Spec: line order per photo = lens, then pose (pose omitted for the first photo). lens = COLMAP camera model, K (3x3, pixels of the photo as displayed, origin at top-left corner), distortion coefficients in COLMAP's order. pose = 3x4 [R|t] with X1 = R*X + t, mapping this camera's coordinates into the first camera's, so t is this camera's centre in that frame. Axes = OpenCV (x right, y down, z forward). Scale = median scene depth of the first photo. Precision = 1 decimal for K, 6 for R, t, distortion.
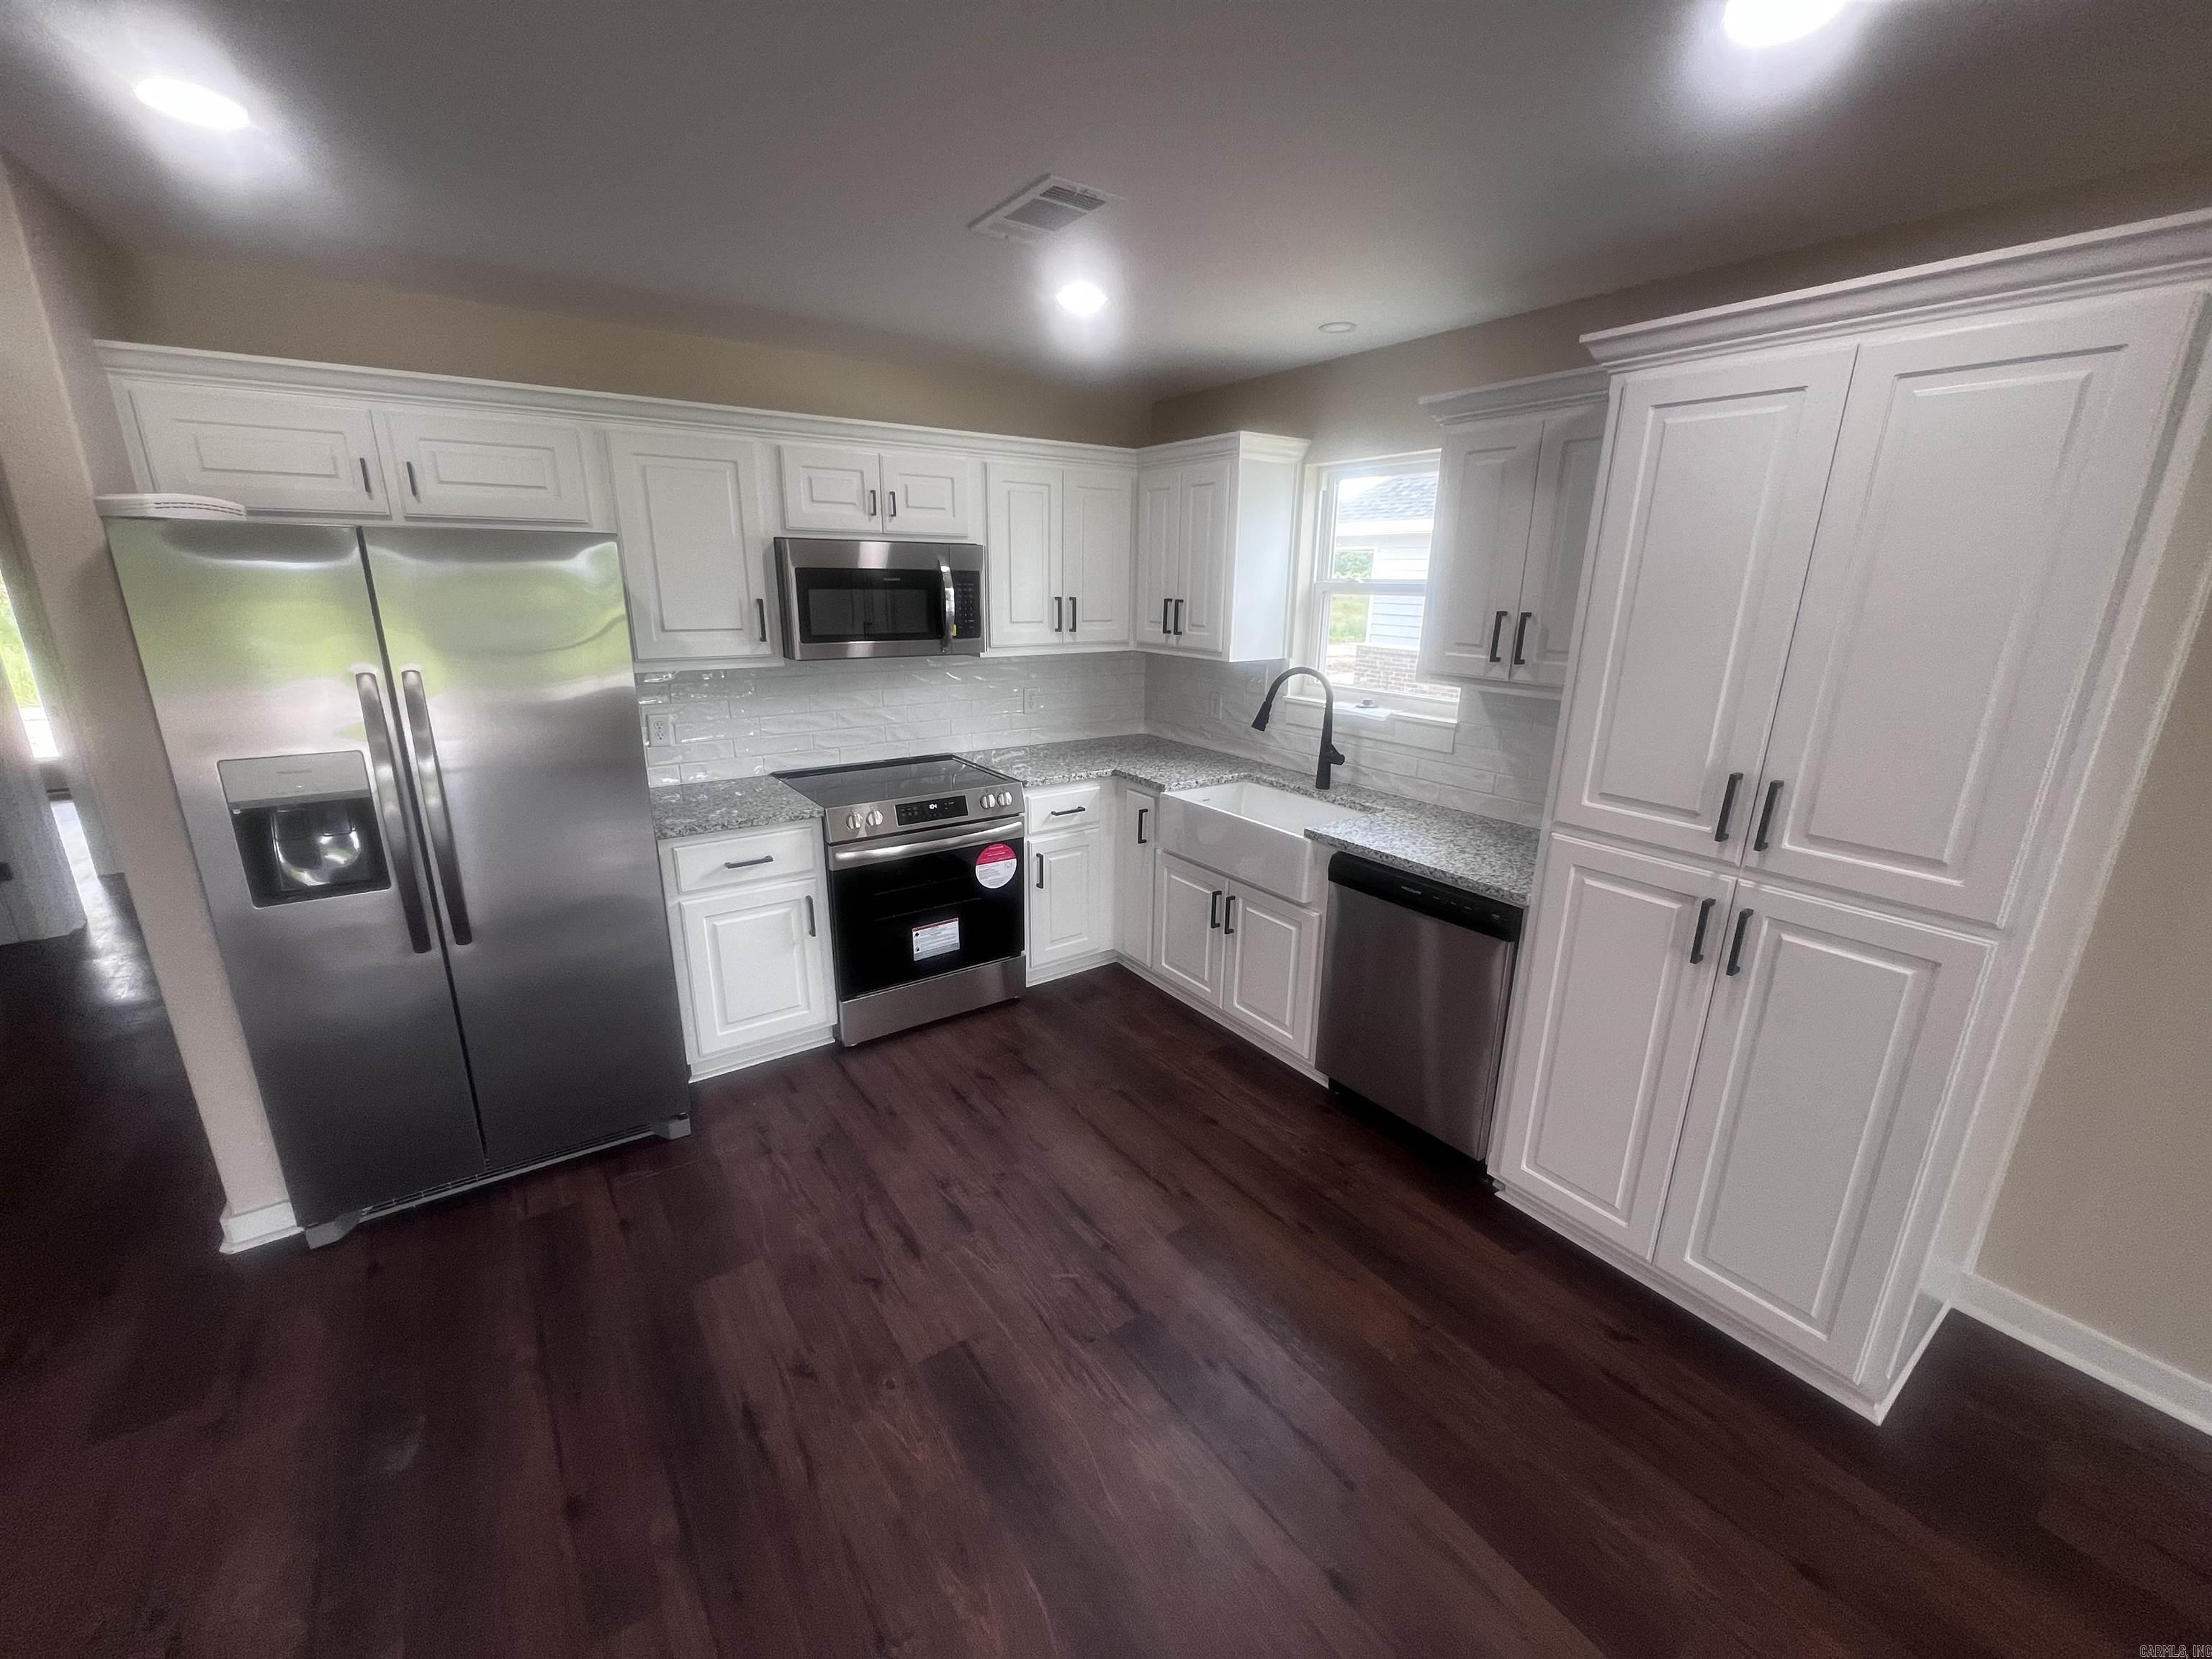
lens RADIAL K [[880.1, 0, 1103.5], [0, 880.1, 827.7], [0, 0, 1]] dist [-0.004115, 0.000279]
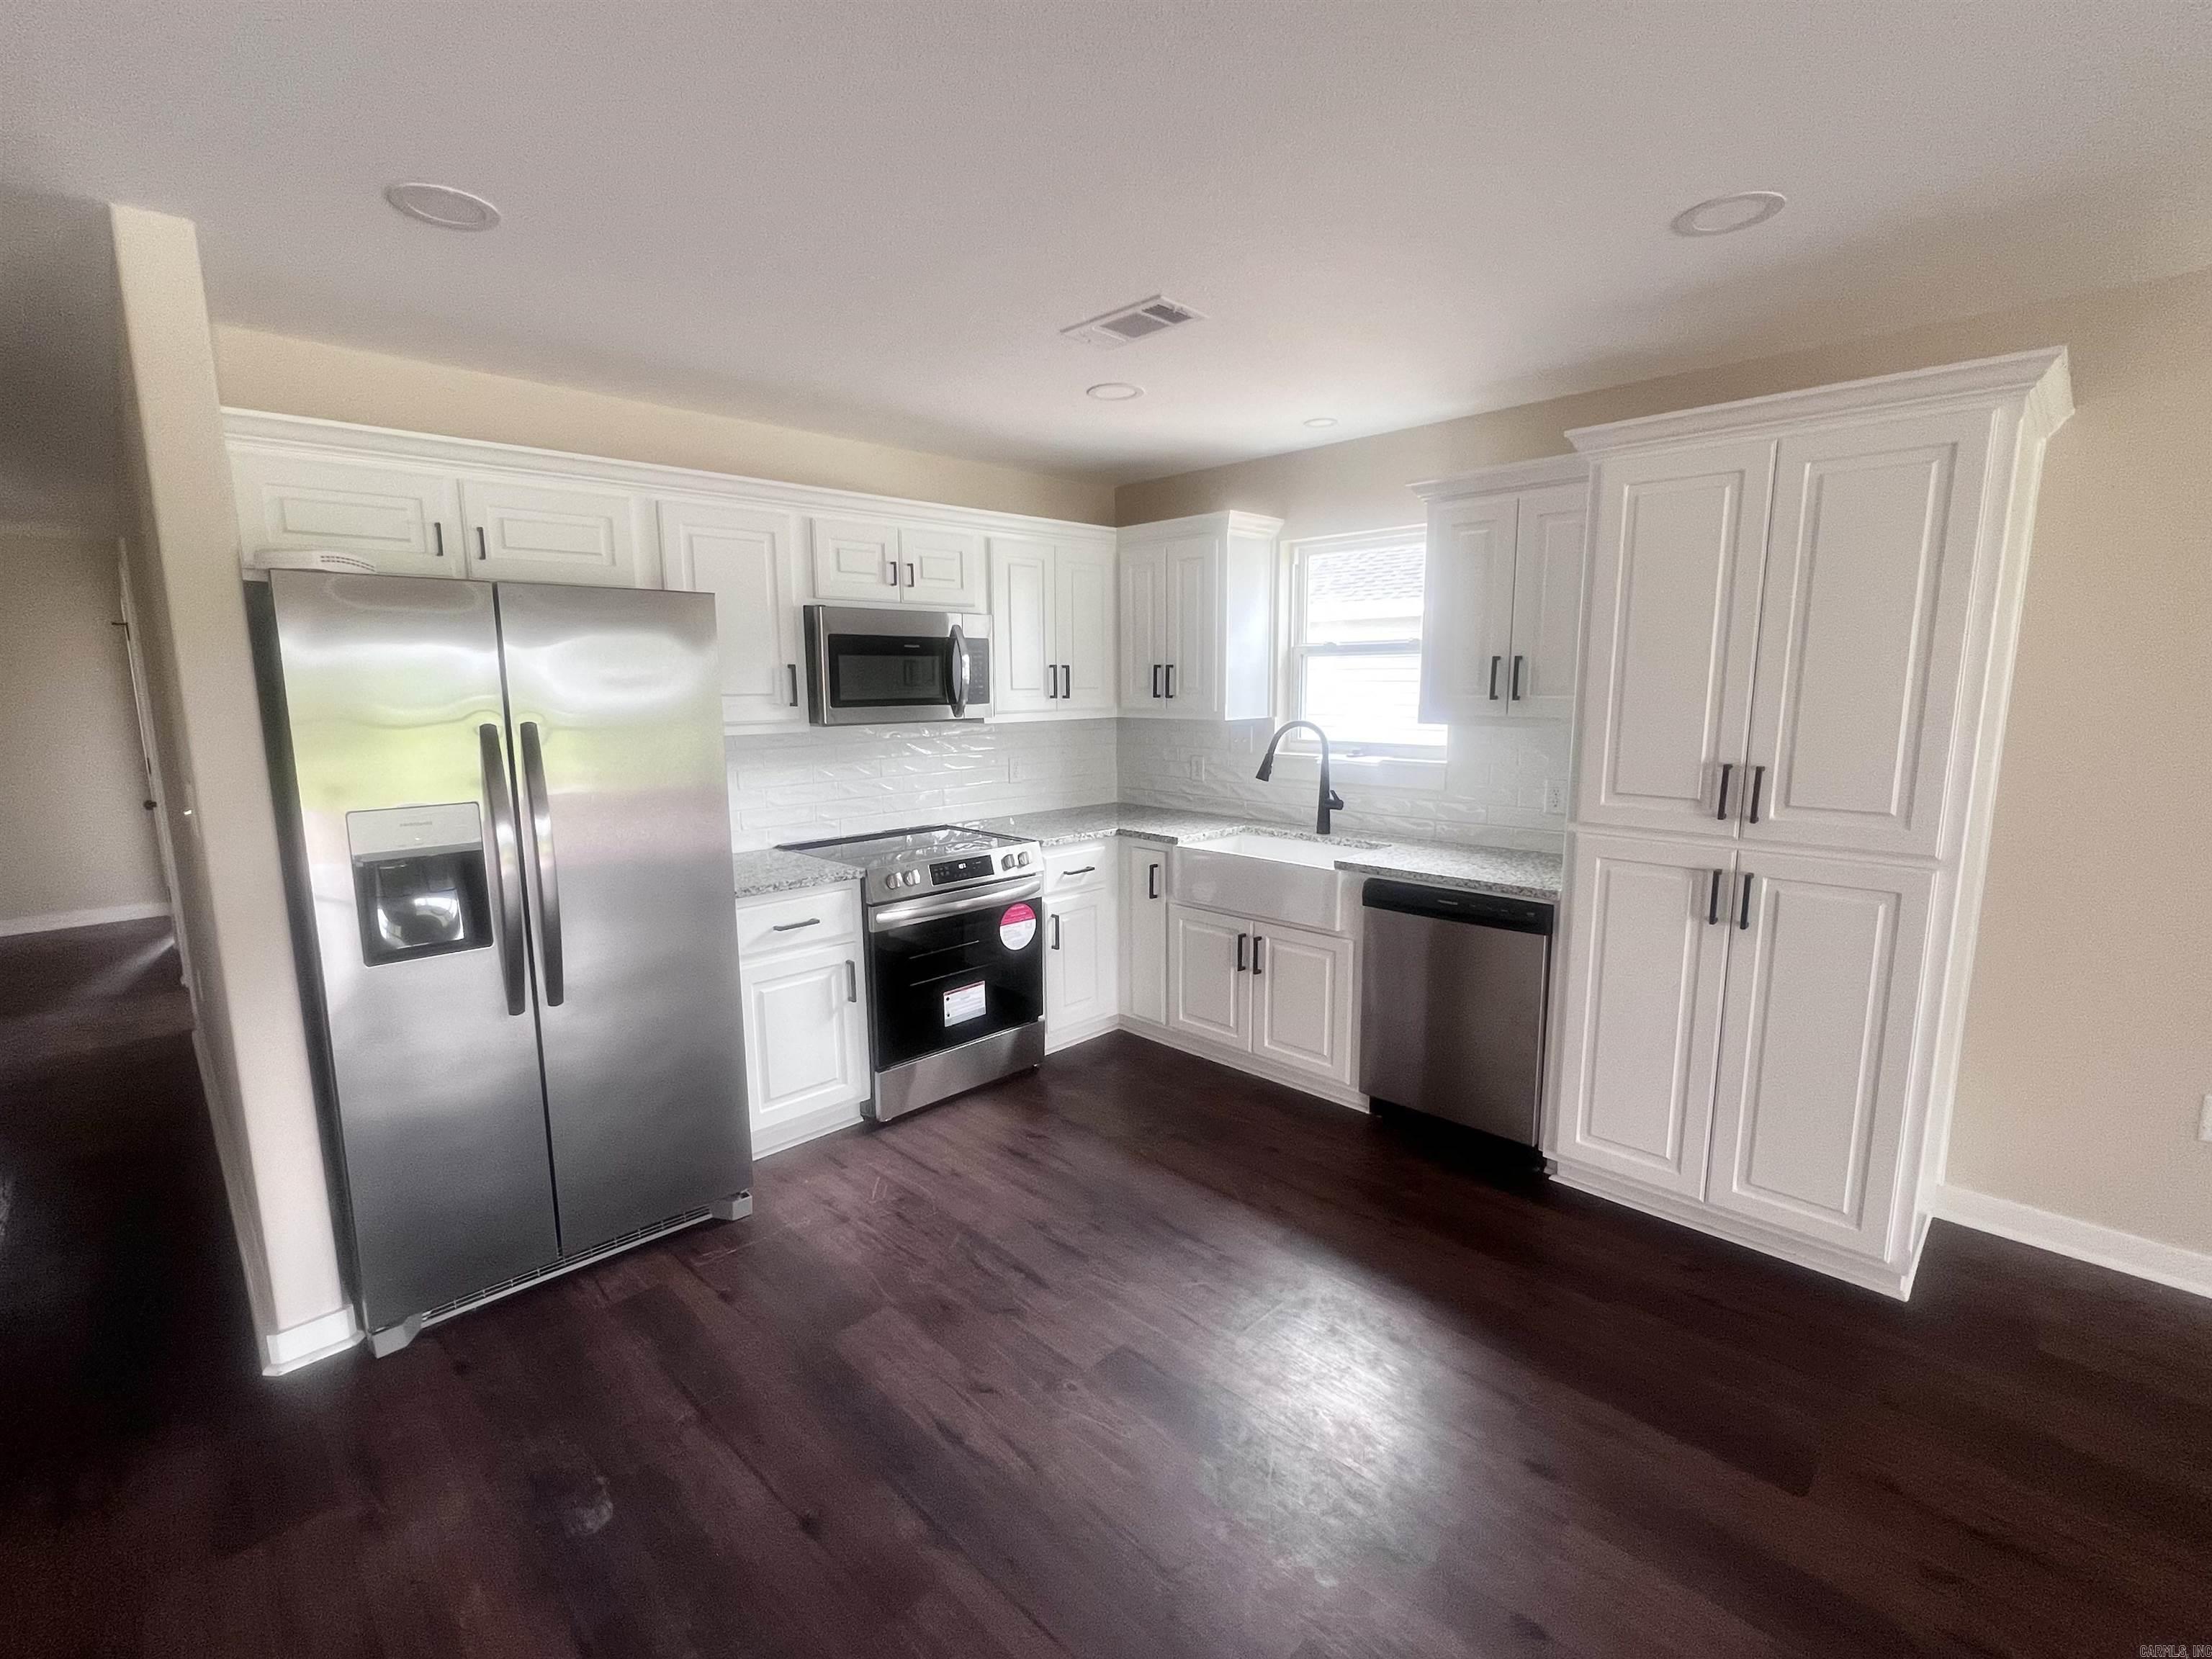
lens RADIAL K [[984.3, 0, 1100.5], [0, 984.3, 829.3], [0, 0, 1]] dist [-0.004673, -0.000358]
pose [[0.985429, -0.045032, 0.164019, -0.235182], [0.065330, 0.990556, -0.120544, 0.084547], [-0.157041, 0.129503, 0.979064, -0.131410]]
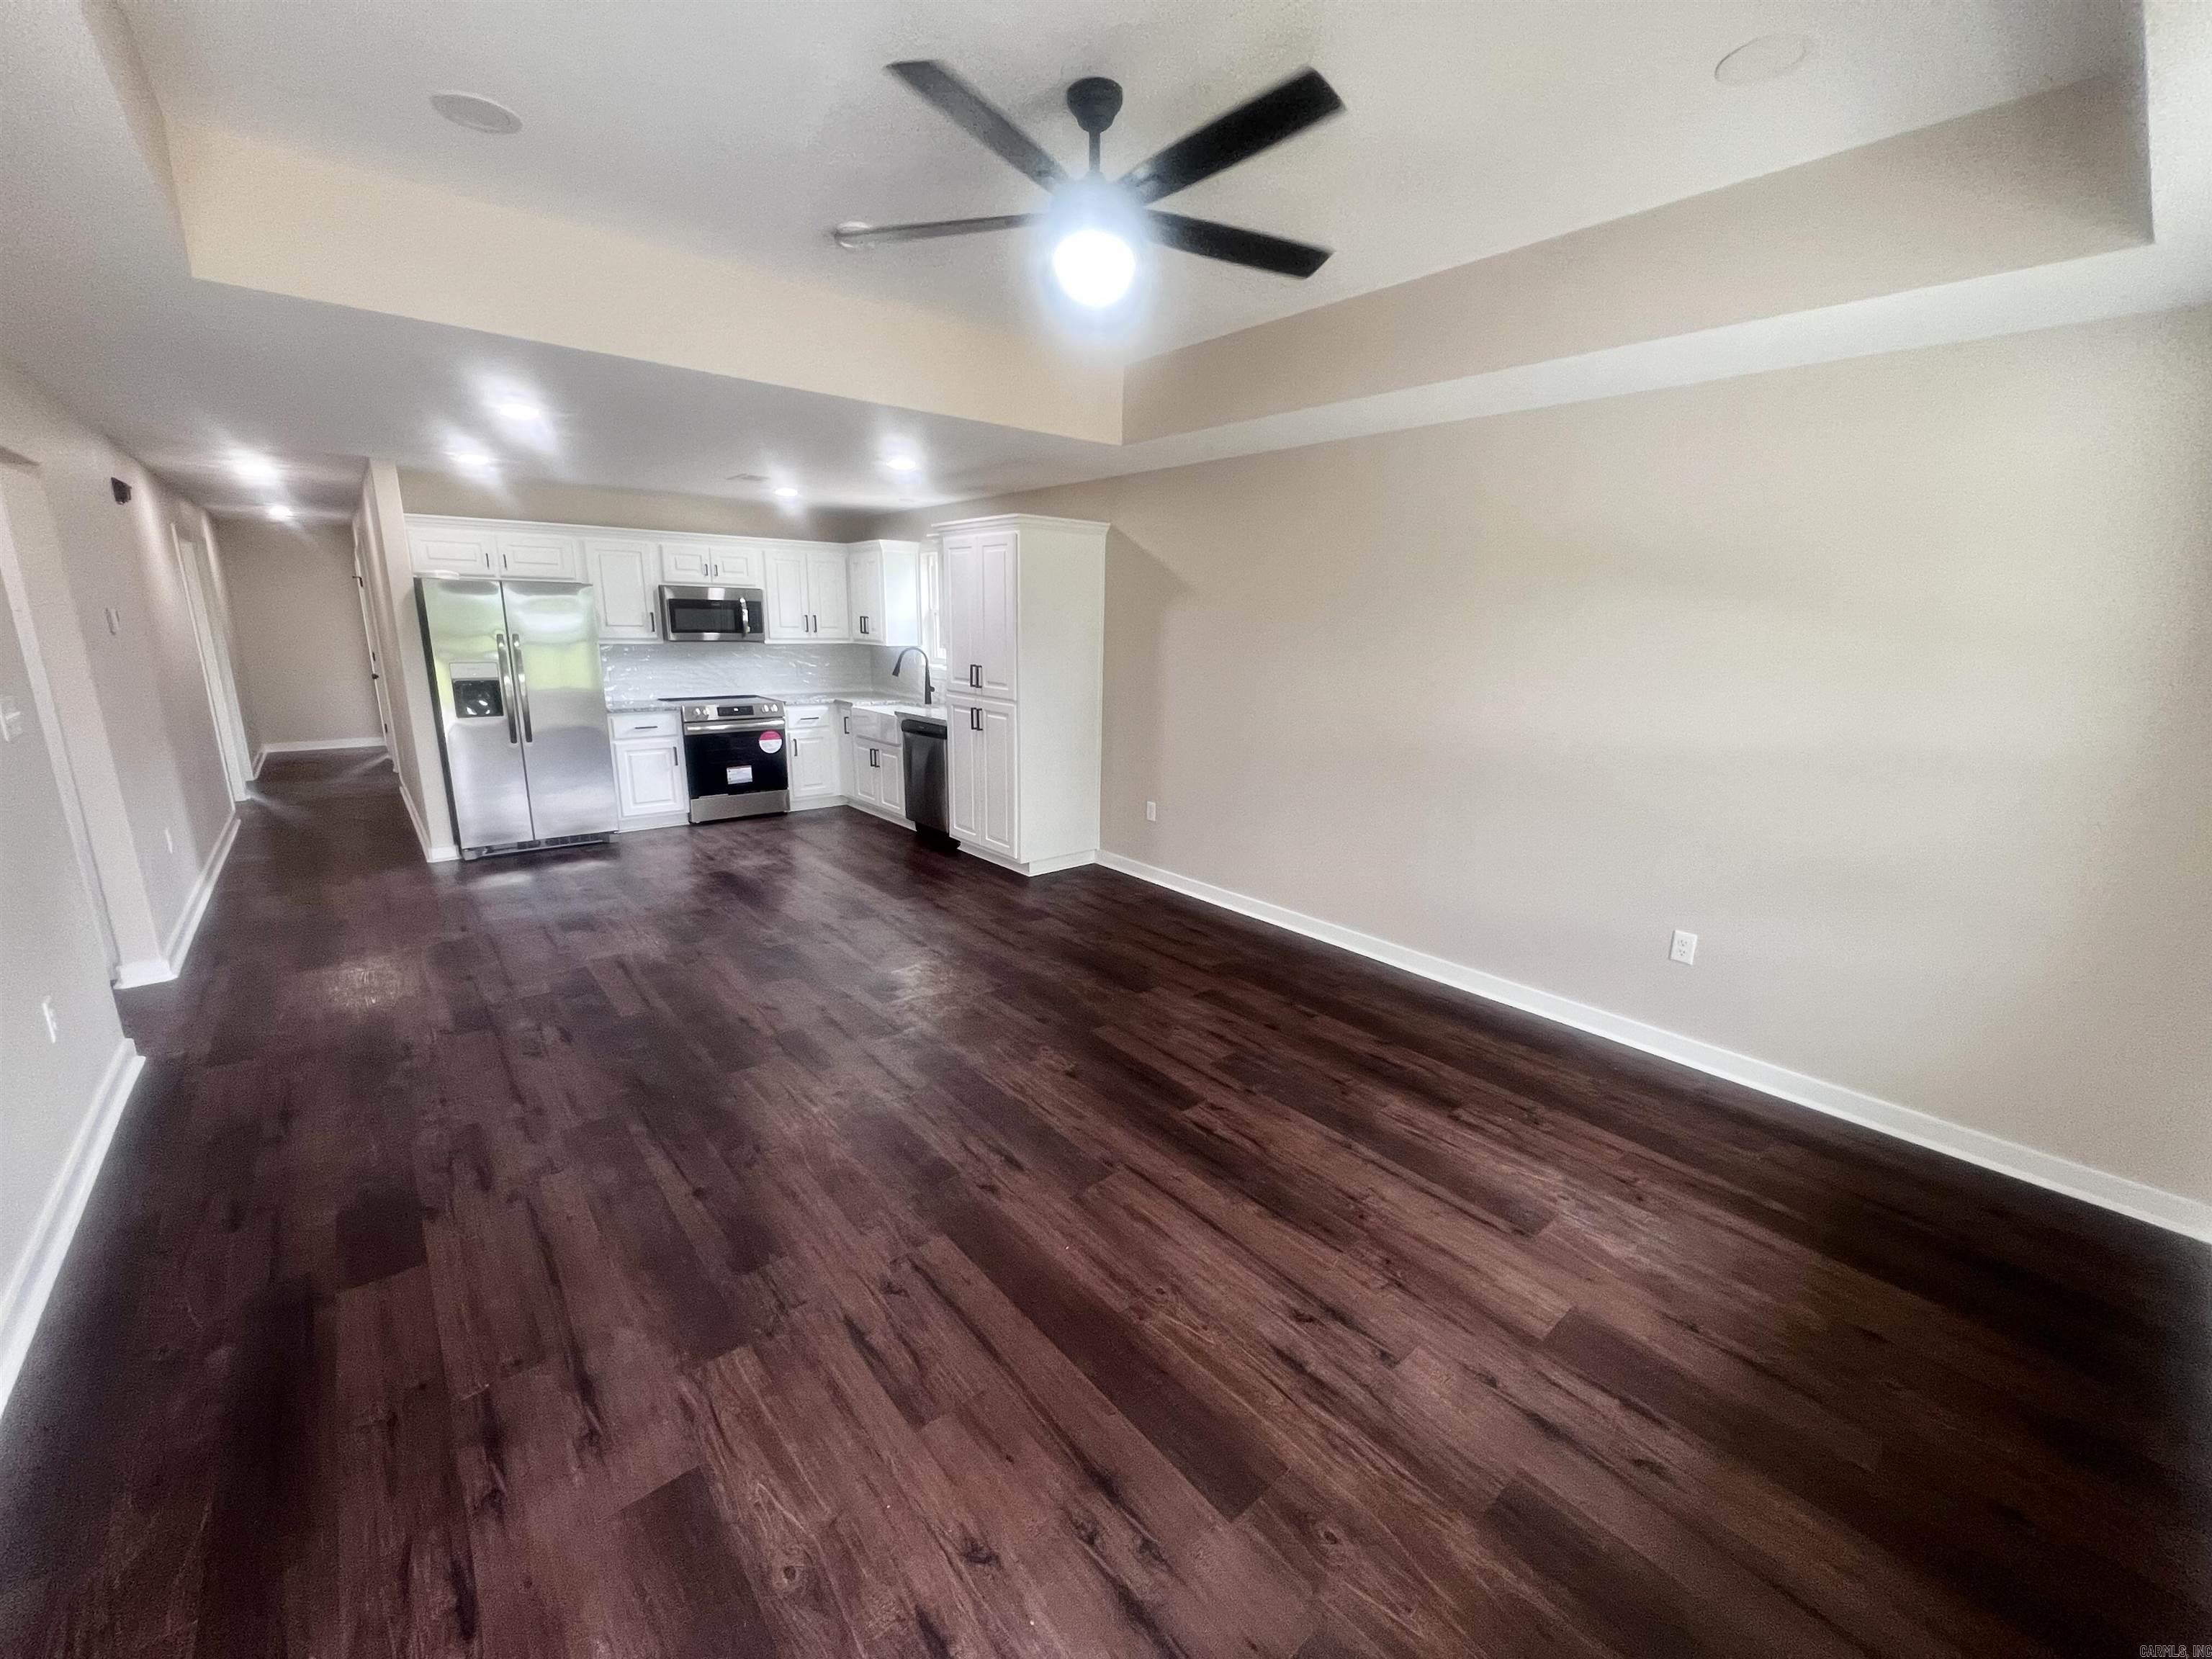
lens RADIAL K [[880.1, 0, 1109.0], [0, 880.1, 831.1], [0, 0, 1]] dist [-0.004115, 0.000279]
pose [[0.995297, -0.015453, 0.095629, 0.537685], [0.019334, 0.999021, -0.039791, 0.401404], [-0.094921, 0.041453, 0.994621, -1.294521]]
